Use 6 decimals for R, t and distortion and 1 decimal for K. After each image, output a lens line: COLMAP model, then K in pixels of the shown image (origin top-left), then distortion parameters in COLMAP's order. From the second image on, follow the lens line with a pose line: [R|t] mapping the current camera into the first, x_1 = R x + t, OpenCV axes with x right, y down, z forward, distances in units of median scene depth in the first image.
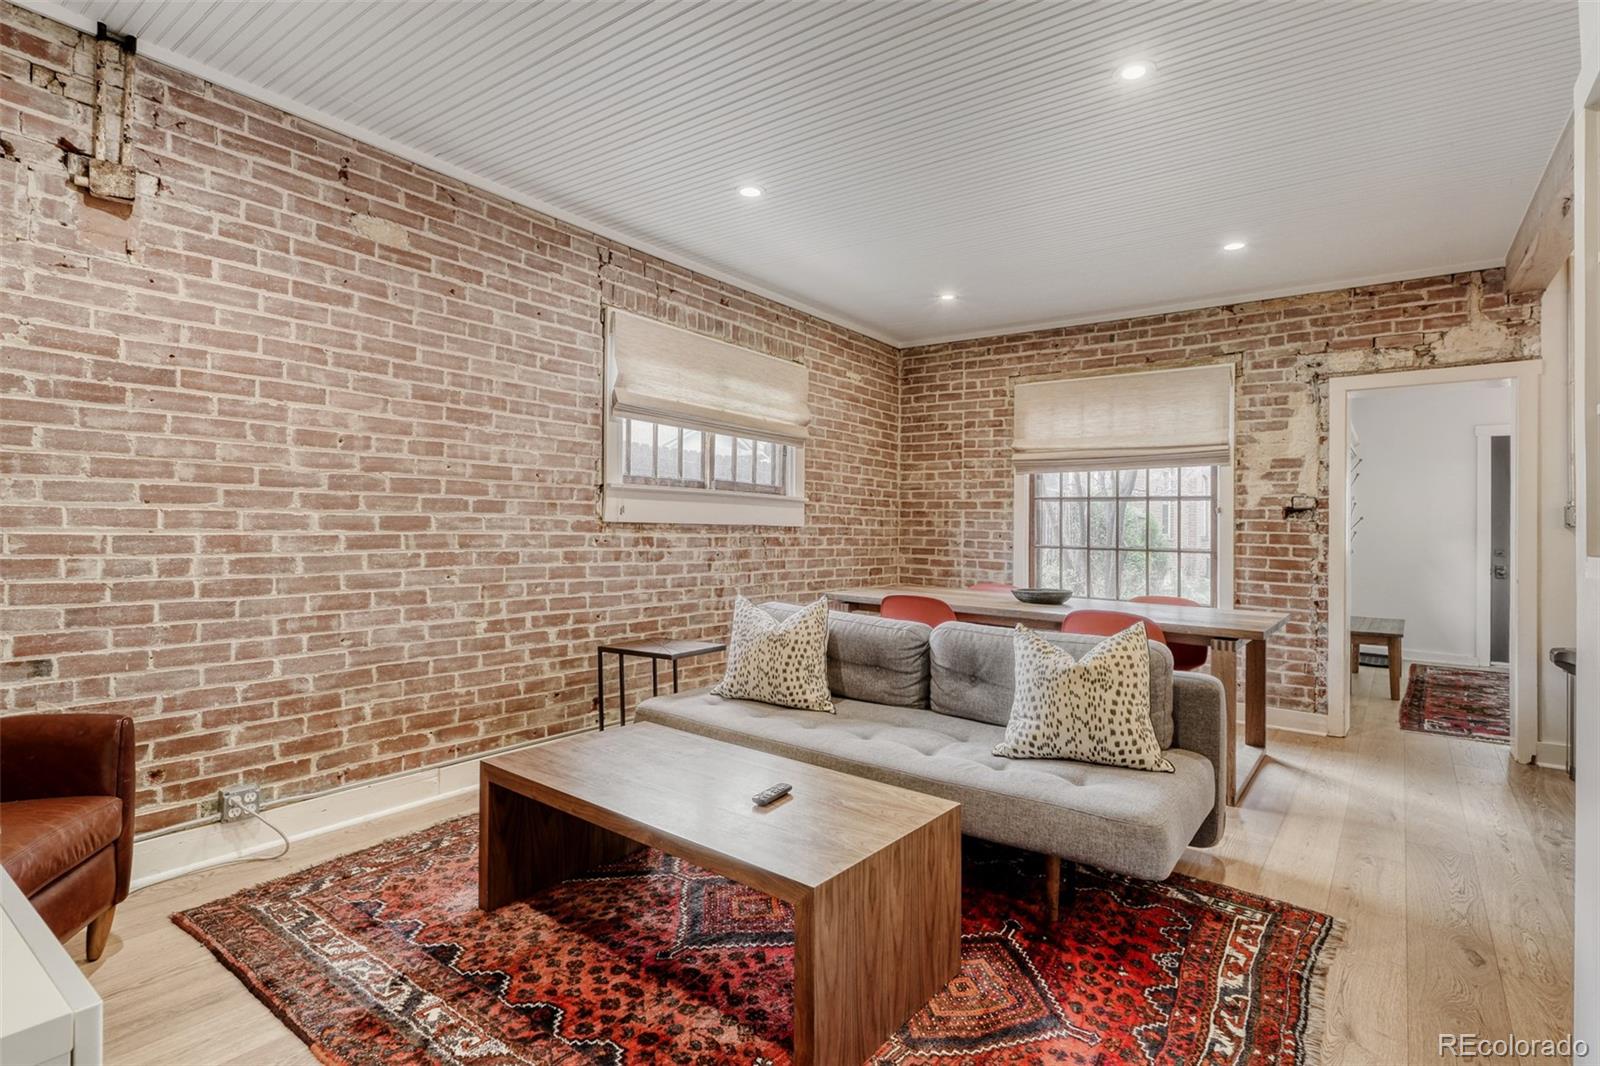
lens RADIAL K [[778.4, 0, 846.9], [0, 778.4, 509.7], [0, 0, 1]] dist [0.001632, -0.001261]
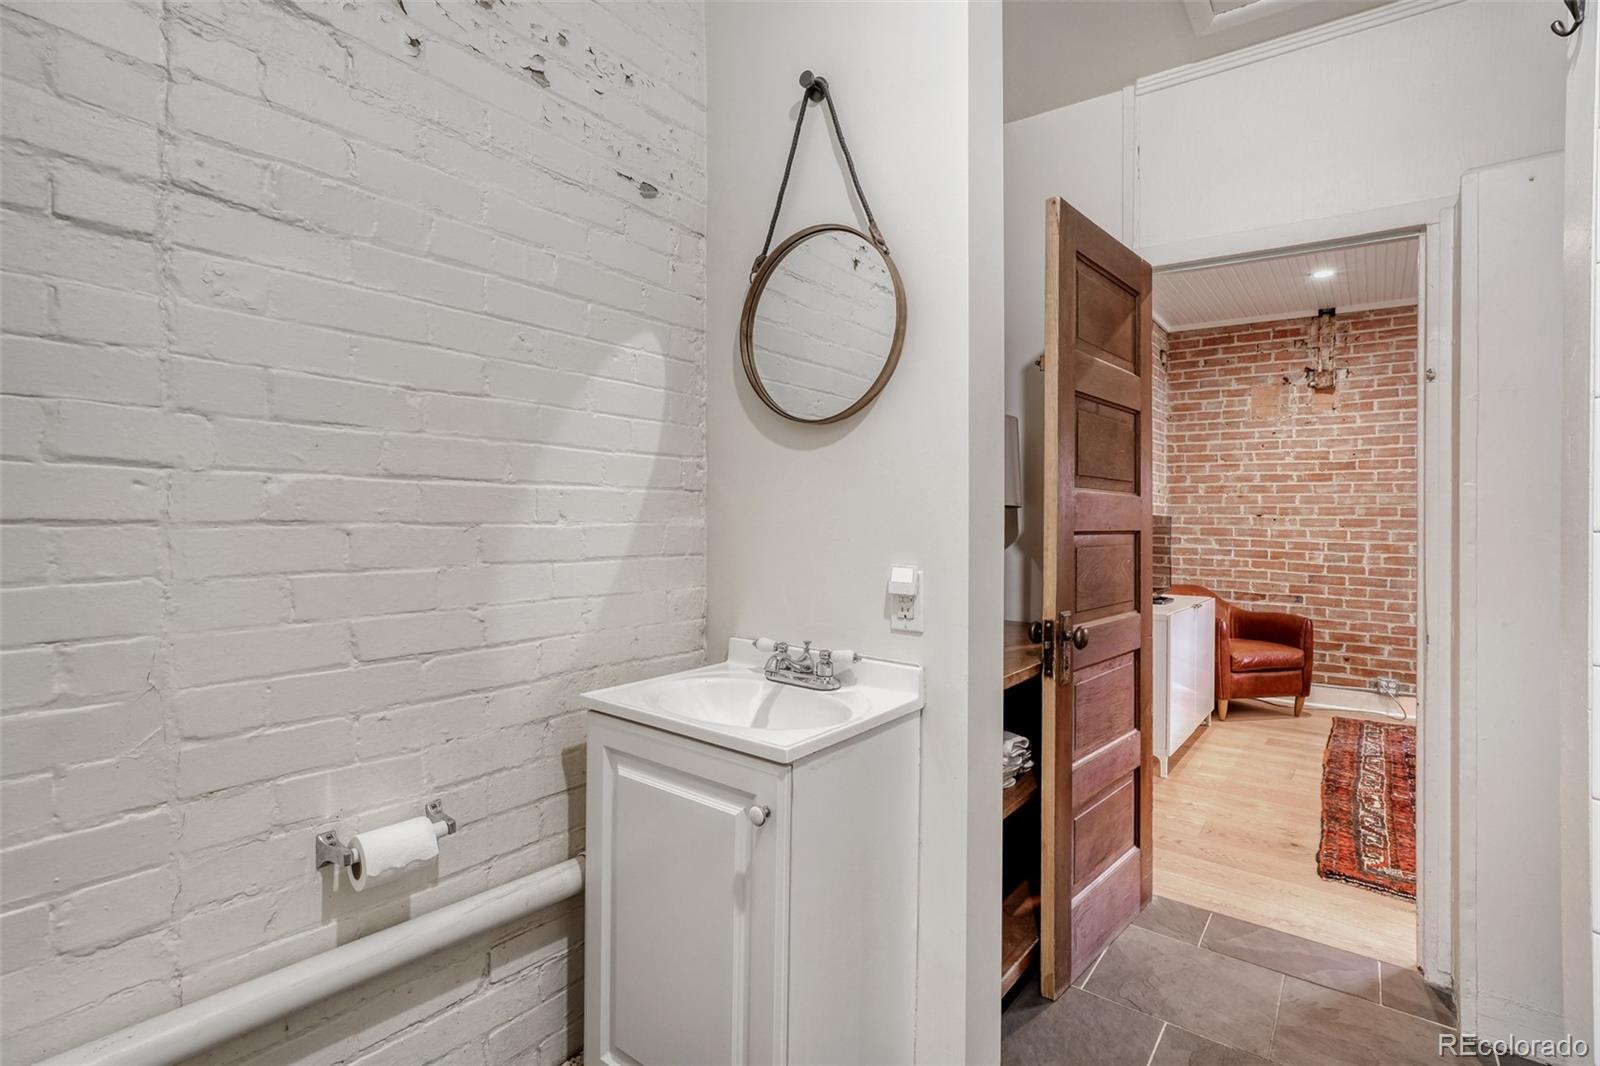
lens RADIAL K [[751.1, 0, 788.0], [0, 751.1, 535.0], [0, 0, 1]] dist [0.002163, 0.000332]
pose [[-0.050769, -0.009340, -0.998667, 0.927651], [-0.002864, 0.999954, -0.009206, 0.027109], [0.998706, 0.002393, -0.050794, -0.293668]]
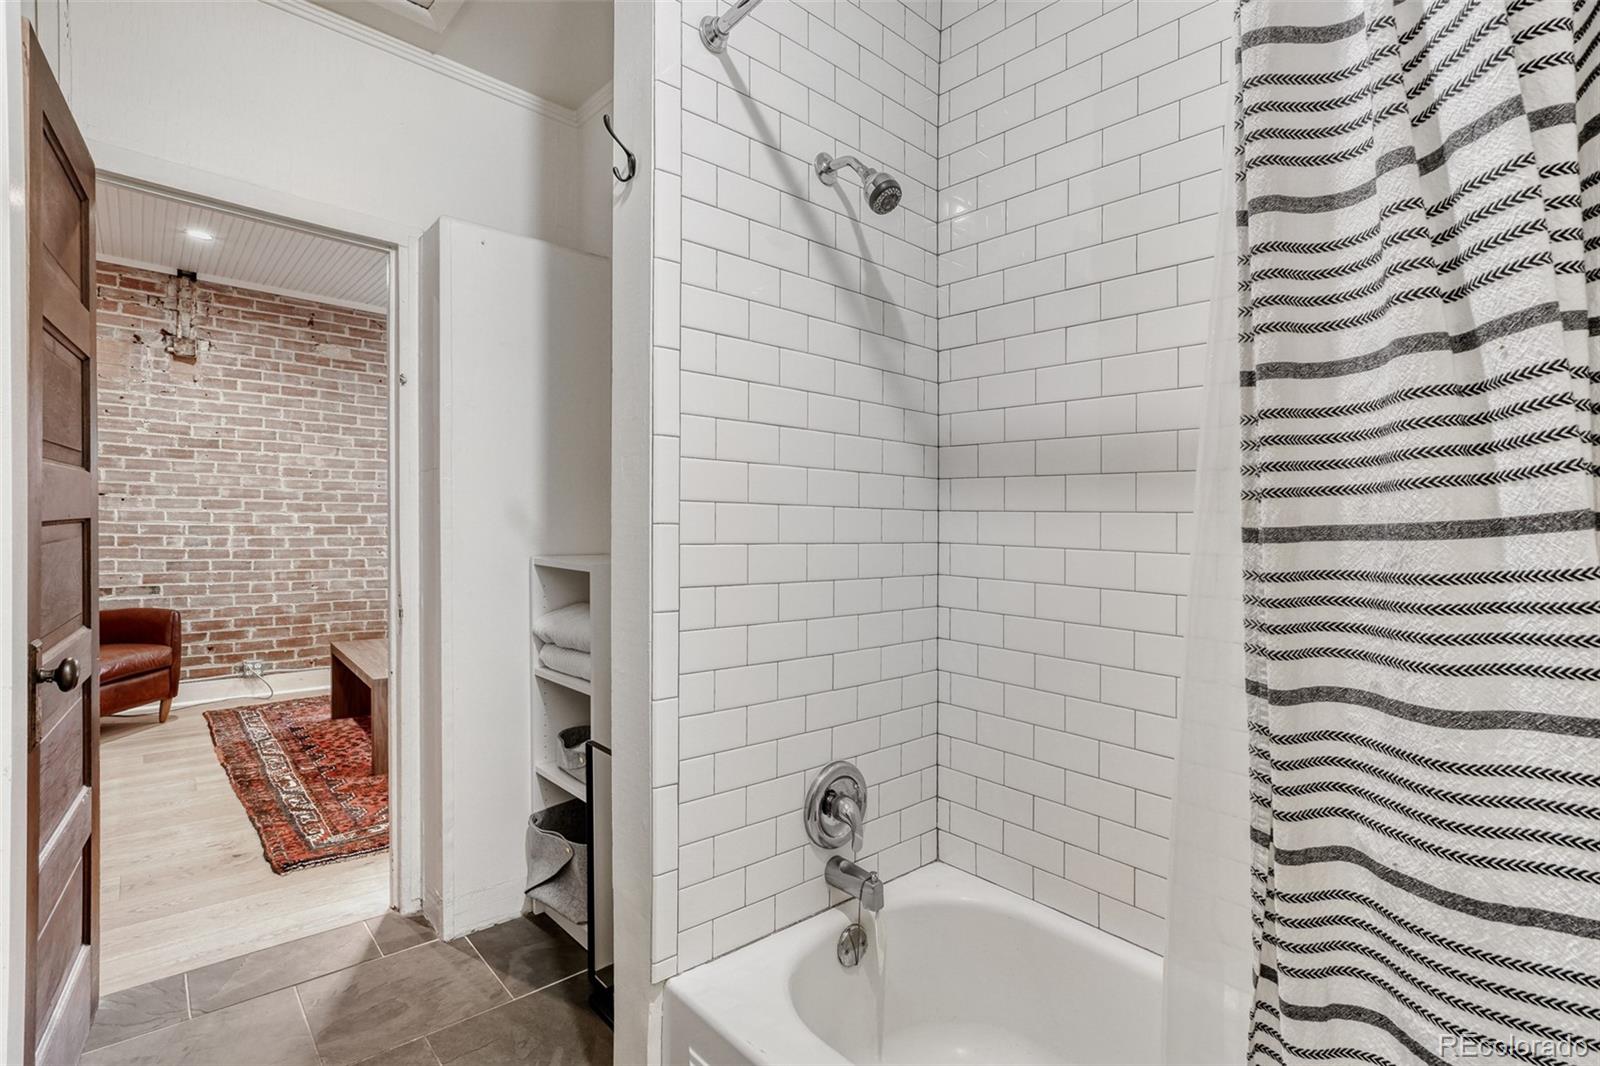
lens RADIAL K [[774.1, 0, 826.4], [0, 774.1, 516.0], [0, 0, 1]] dist [-0.030882, 0.017483]
pose [[0.973959, -0.009435, -0.226529, 0.827915], [0.009669, 0.999953, -0.000079, 0.018968], [0.226519, -0.002113, 0.974004, -0.403061]]
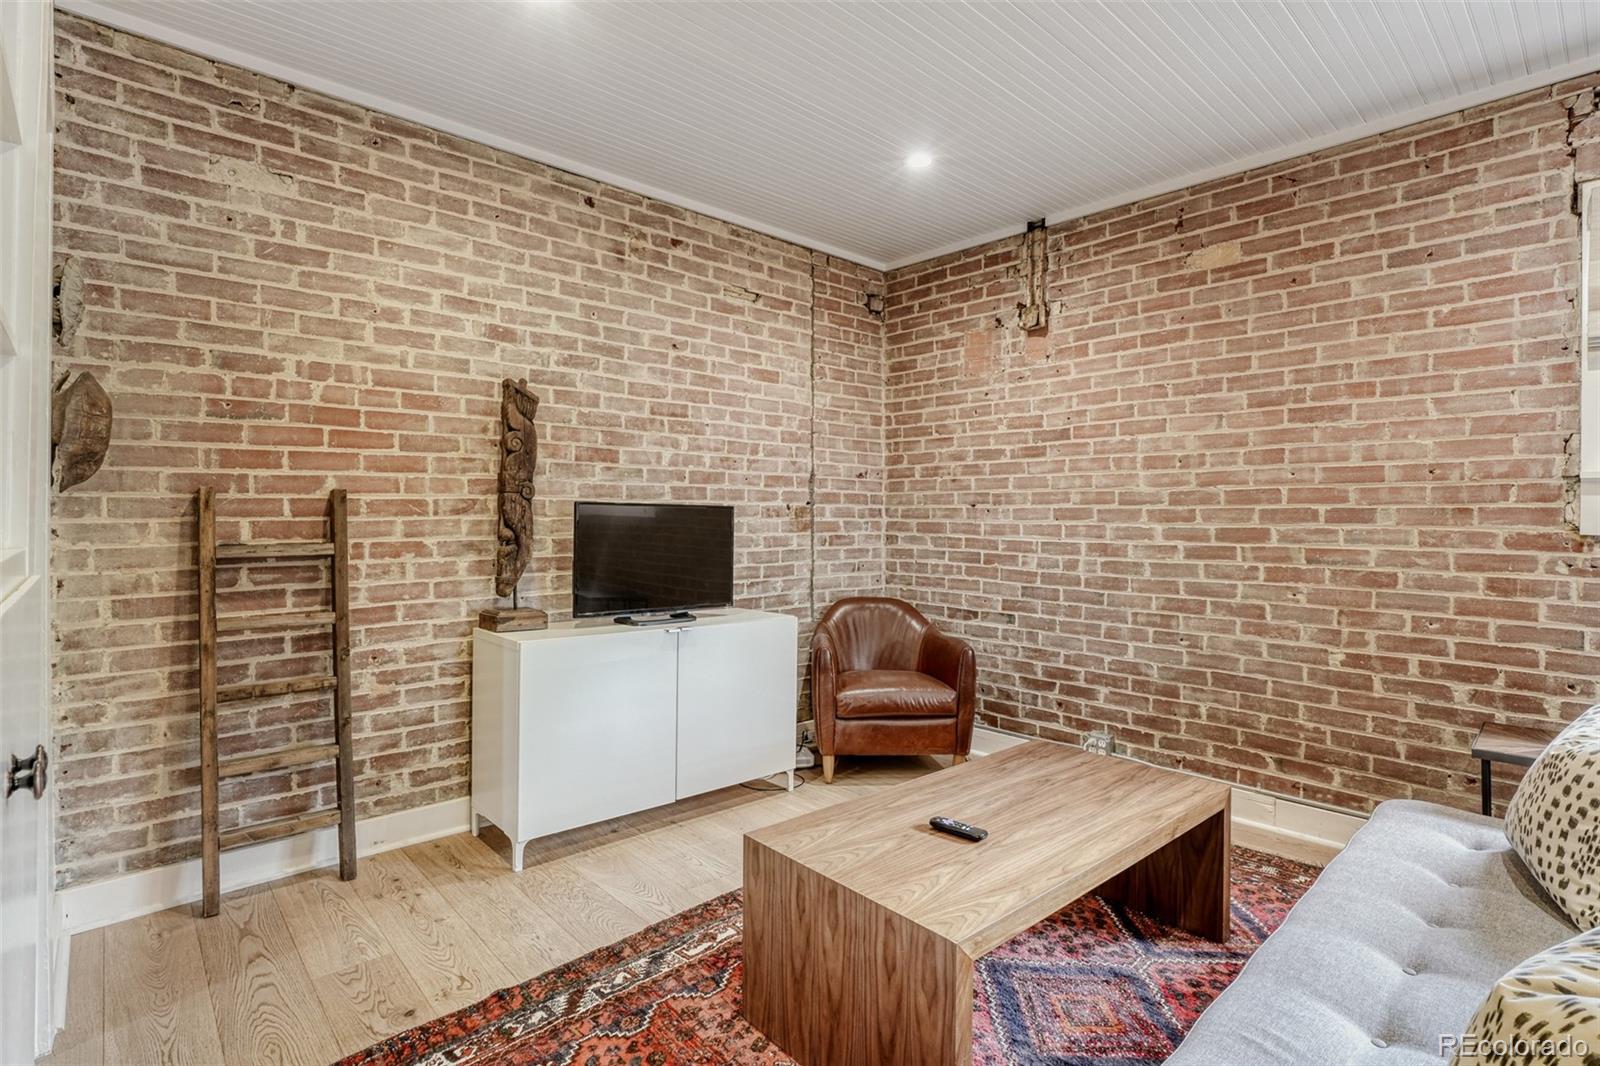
lens RADIAL K [[760.0, 0, 765.7], [0, 760.0, 531.3], [0, 0, 1]] dist [-0.019391, 0.001023]
pose [[-0.235706, -0.015477, -0.971701, 0.508055], [-0.002368, 0.999879, -0.015351, 0.028458], [0.971821, -0.001317, -0.235714, 0.632074]]
